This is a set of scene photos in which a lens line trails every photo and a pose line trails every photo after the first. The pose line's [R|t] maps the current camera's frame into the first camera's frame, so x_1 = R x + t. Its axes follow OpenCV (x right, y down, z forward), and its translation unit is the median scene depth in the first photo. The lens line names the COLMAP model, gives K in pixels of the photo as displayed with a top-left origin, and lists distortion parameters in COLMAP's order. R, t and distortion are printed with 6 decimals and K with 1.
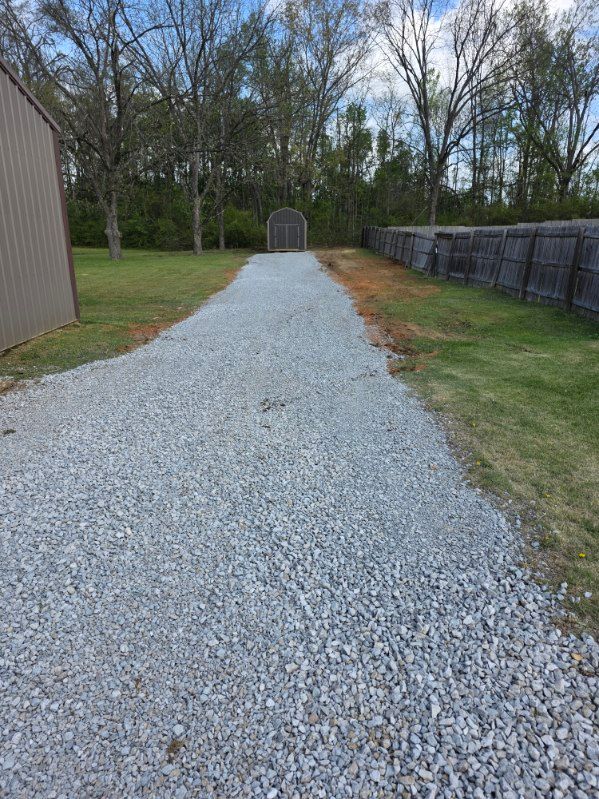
lens RADIAL K [[661.4, 0, 299.5], [0, 661.4, 399.5], [0, 0, 1]] dist [0.045516, -0.007798]
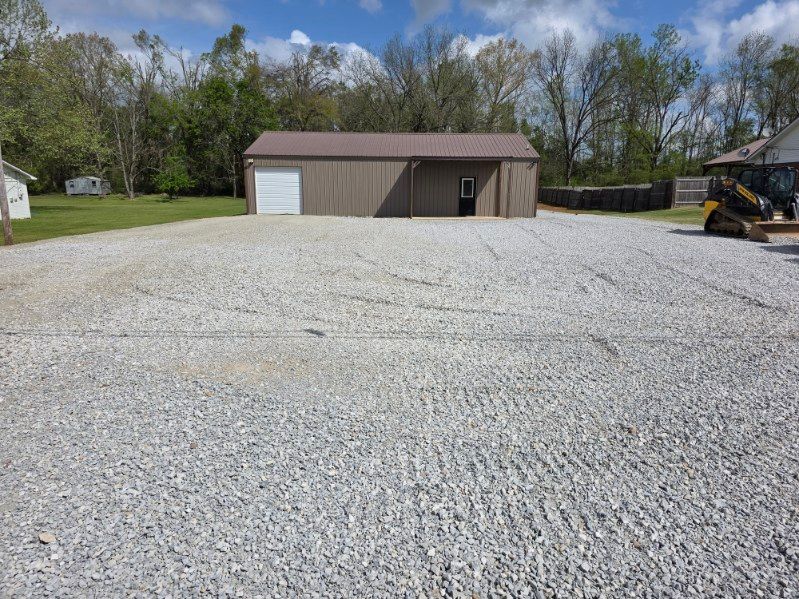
lens RADIAL K [[661.4, 0, 399.5], [0, 661.4, 299.5], [0, 0, 1]] dist [0.045516, -0.007798]
pose [[0.999996, 0.002433, 0.001435, -0.159732], [-0.002305, 0.996508, -0.083468, 0.108363], [-0.001633, 0.083464, 0.996509, -0.423928]]
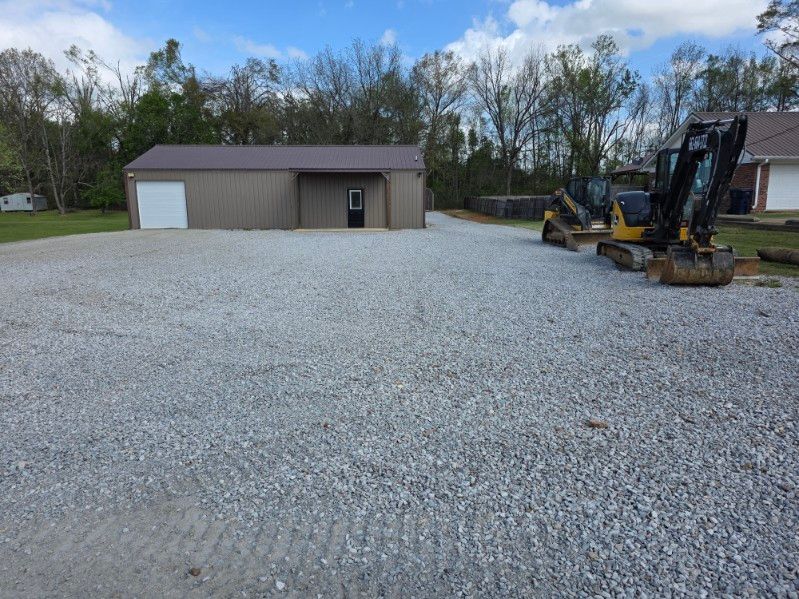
lens RADIAL K [[661.4, 0, 399.5], [0, 661.4, 299.5], [0, 0, 1]] dist [0.045516, -0.007798]
pose [[0.999664, -0.015007, 0.021135, -0.074642], [0.017040, 0.994889, -0.099523, 0.107380], [-0.019534, 0.099850, 0.994811, -0.421550]]
